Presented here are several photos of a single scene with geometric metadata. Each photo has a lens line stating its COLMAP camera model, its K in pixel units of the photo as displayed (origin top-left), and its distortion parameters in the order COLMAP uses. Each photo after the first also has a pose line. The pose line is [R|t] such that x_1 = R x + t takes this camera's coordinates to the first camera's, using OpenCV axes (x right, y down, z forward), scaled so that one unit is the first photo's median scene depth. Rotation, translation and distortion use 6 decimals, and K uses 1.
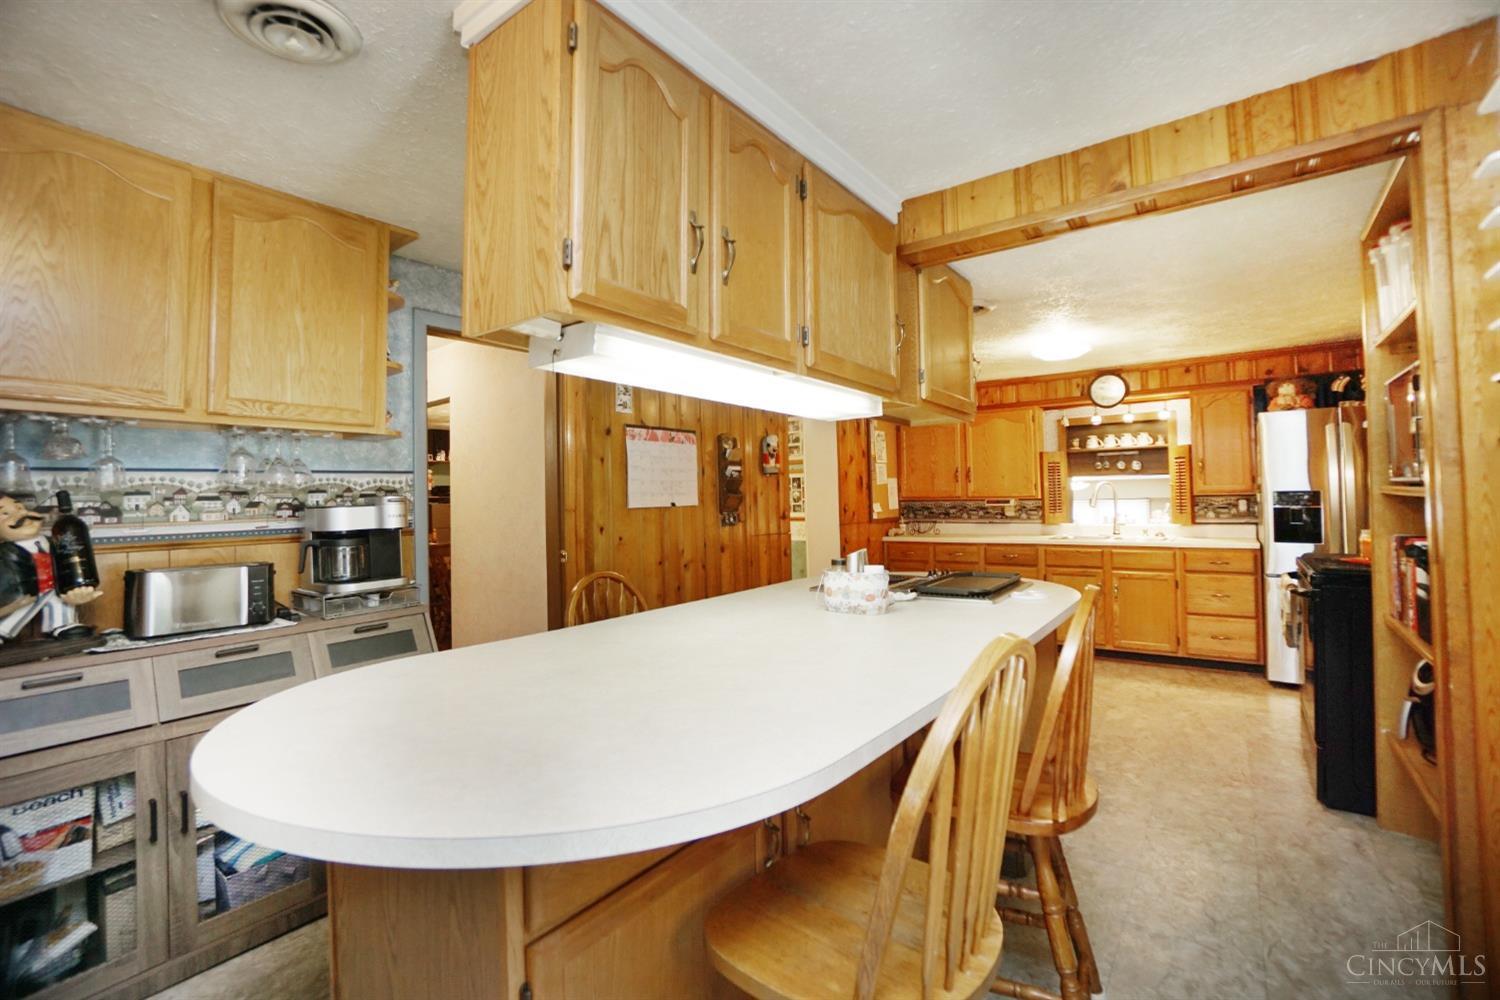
lens RADIAL K [[659.4, 0, 741.4], [0, 659.4, 483.4], [0, 0, 1]] dist [-0.066758, 0.022745]
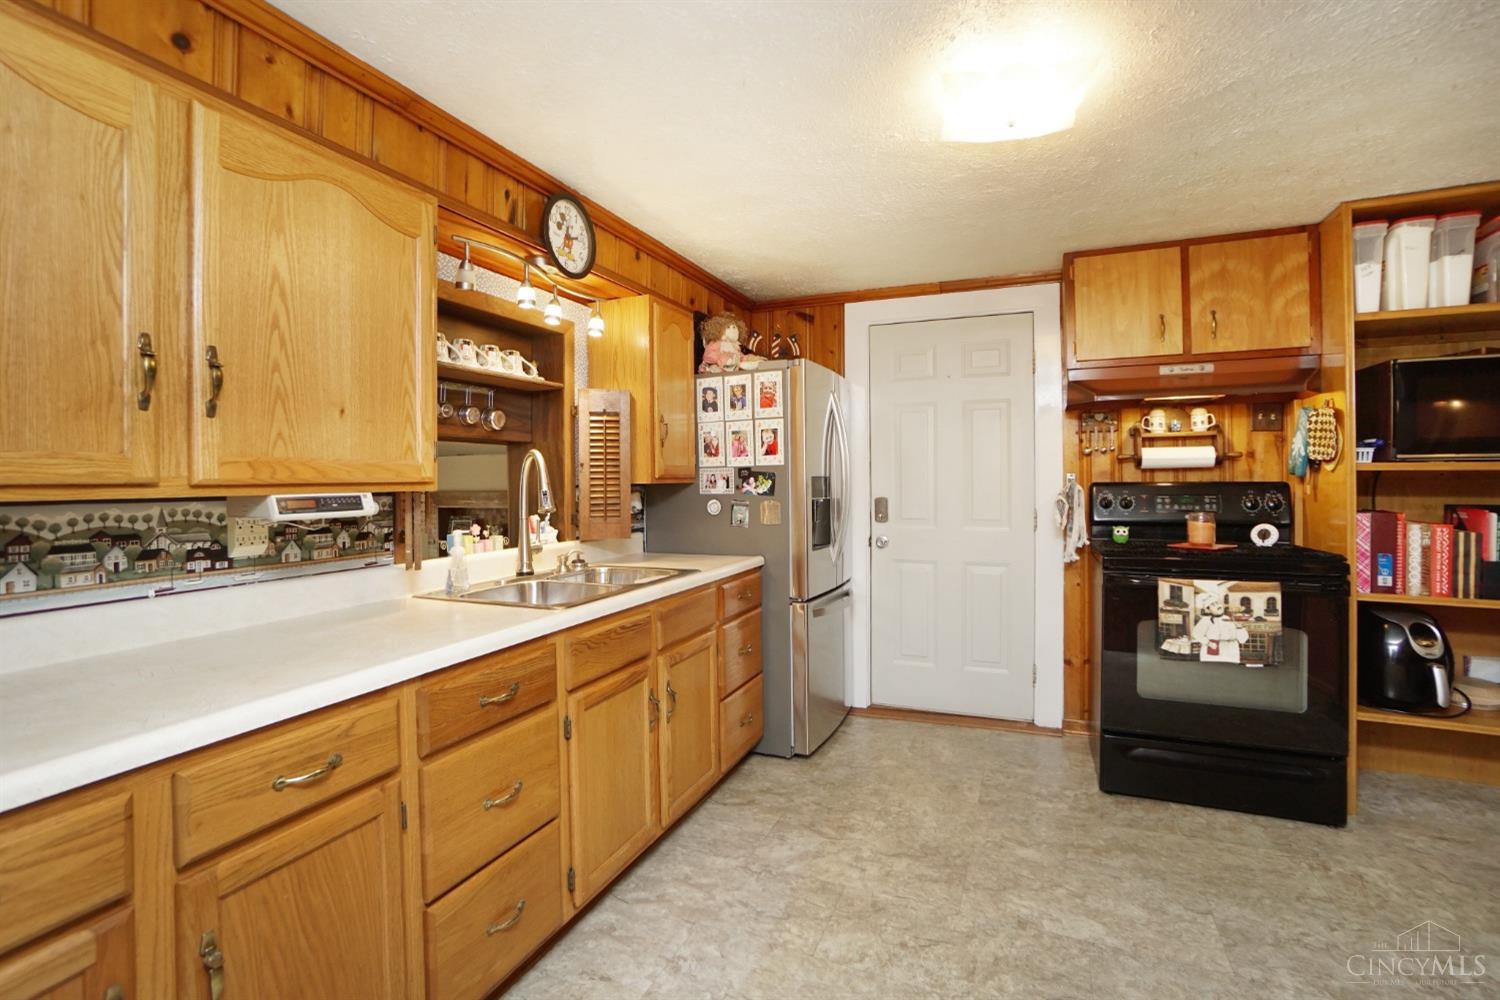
lens RADIAL K [[659.4, 0, 741.4], [0, 659.4, 483.4], [0, 0, 1]] dist [-0.066758, 0.022745]
pose [[-0.227747, 0.020584, 0.973503, 0.180664], [-0.007708, 0.999707, -0.022942, 0.040377], [-0.973690, -0.012729, -0.227522, 1.476516]]
